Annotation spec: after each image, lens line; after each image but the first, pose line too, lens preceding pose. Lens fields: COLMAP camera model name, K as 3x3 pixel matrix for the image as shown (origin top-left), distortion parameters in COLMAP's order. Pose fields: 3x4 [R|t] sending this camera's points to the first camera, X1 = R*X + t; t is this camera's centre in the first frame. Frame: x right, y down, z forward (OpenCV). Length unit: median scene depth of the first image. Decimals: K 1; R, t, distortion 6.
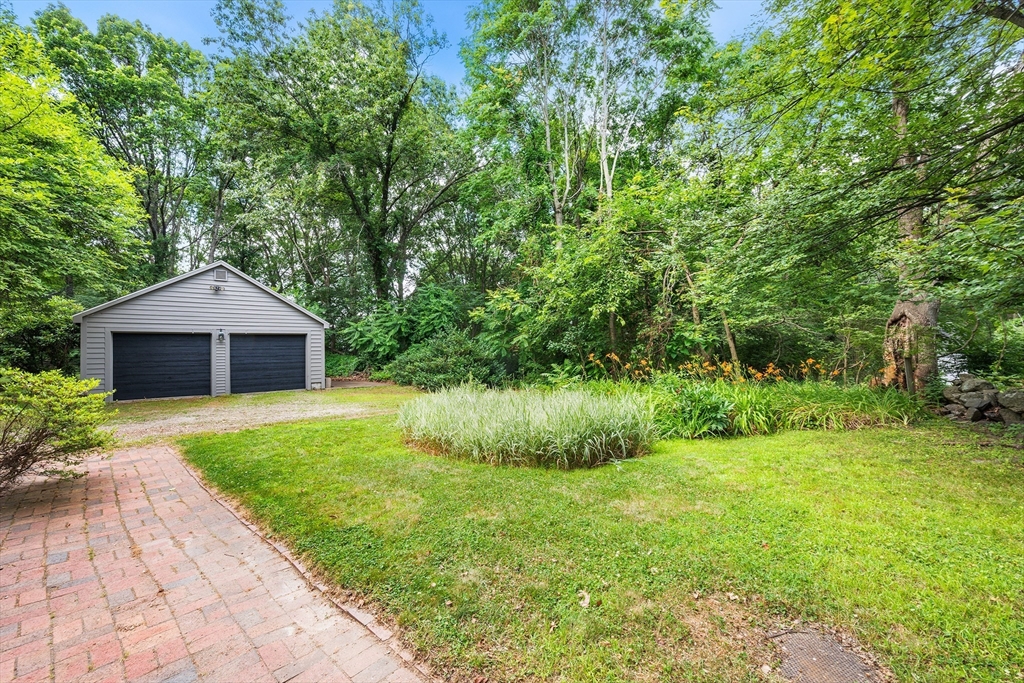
lens RADIAL K [[409.6, 0, 508.3], [0, 409.6, 344.6], [0, 0, 1]] dist [0.000468, 0.000137]
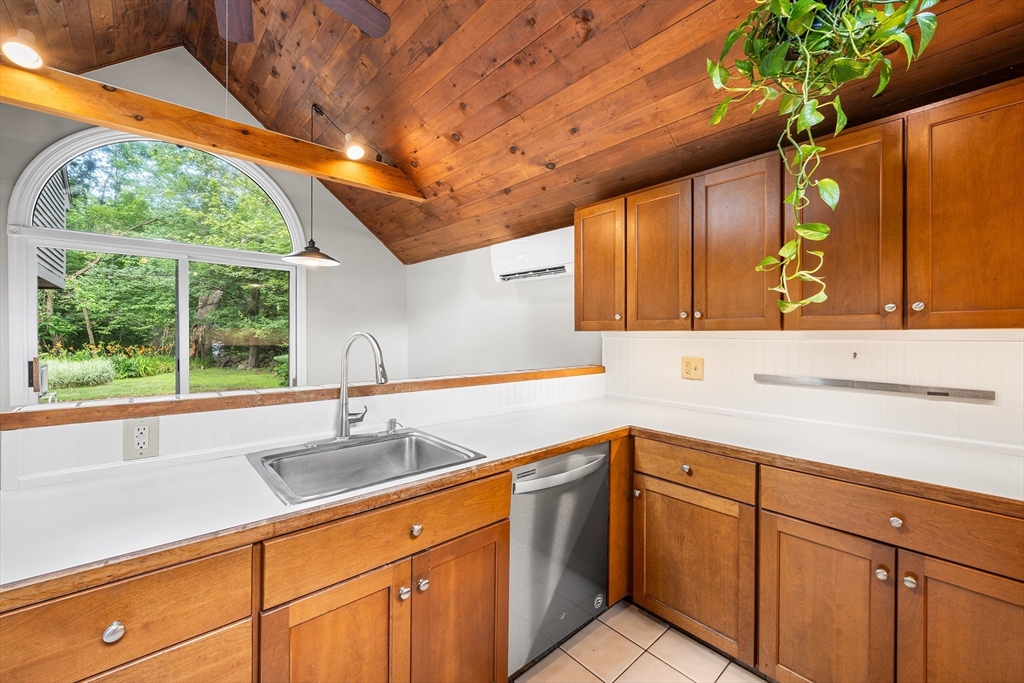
lens RADIAL K [[409.6, 0, 508.3], [0, 409.6, 339.5], [0, 0, 1]] dist [0.000468, 0.000137]
pose [[0.127692, 0.009049, 0.991773, -1.351189], [-0.032741, 0.999452, -0.004904, -0.043754], [-0.991273, -0.031845, 0.127918, -1.244669]]
